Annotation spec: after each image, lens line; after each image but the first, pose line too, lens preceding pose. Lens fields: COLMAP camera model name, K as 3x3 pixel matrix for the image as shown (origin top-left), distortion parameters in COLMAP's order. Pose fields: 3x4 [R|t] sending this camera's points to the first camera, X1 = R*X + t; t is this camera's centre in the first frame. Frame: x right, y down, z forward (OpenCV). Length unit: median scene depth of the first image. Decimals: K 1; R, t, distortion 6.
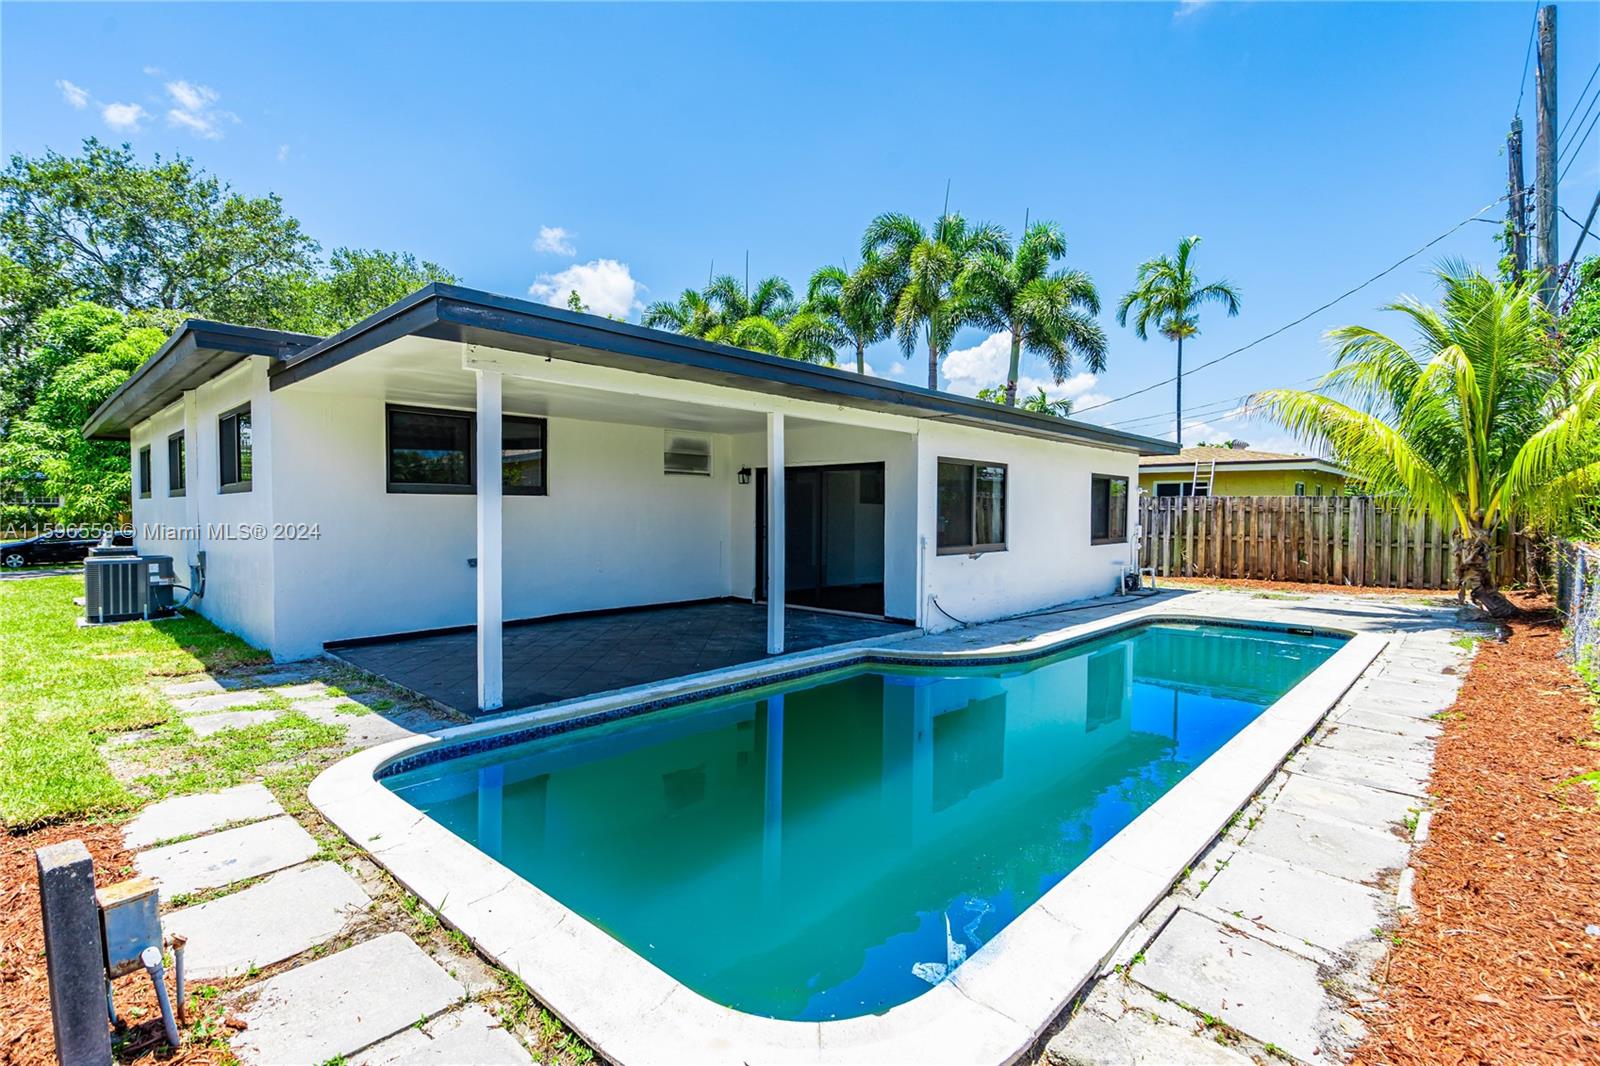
lens RADIAL K [[746.1, 0, 791.8], [0, 746.1, 532.6], [0, 0, 1]] dist [-0.000377, 0.000016]
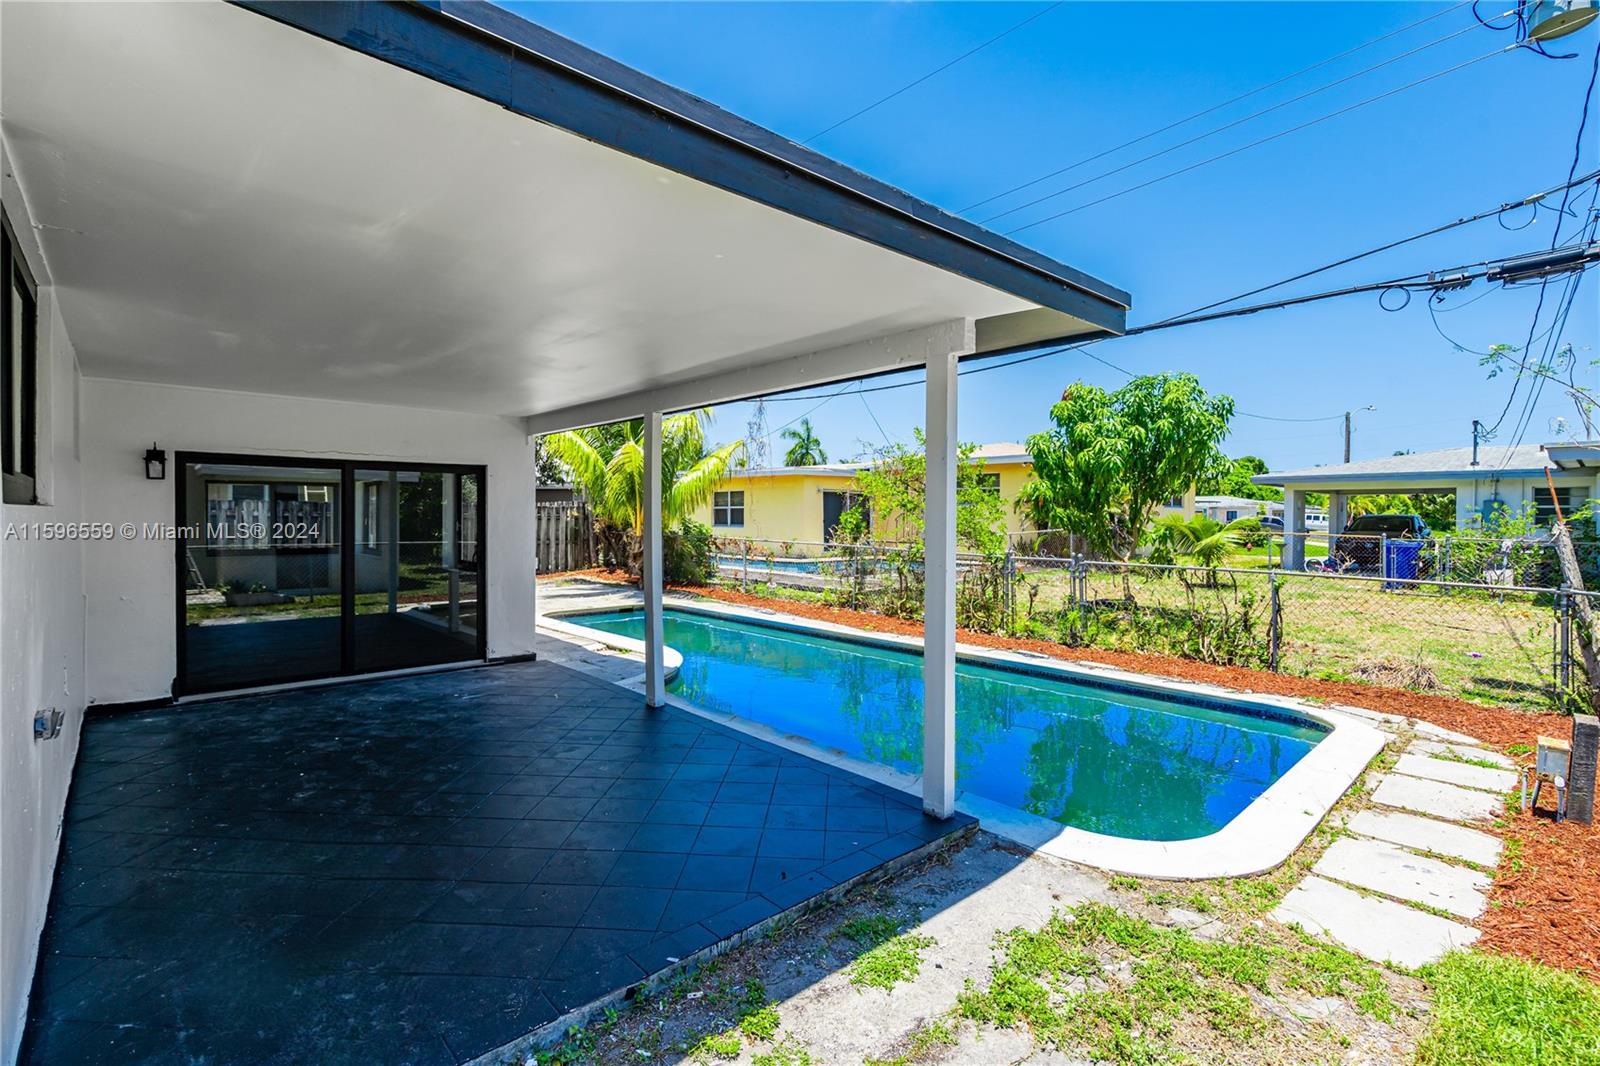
lens RADIAL K [[746.1, 0, 792.0], [0, 746.1, 522.1], [0, 0, 1]] dist [-0.000377, 0.000016]
pose [[0.082876, -0.014323, 0.996457, -1.827341], [0.024145, 0.999632, 0.012361, -0.103532], [-0.996267, 0.023035, 0.083192, 1.715330]]
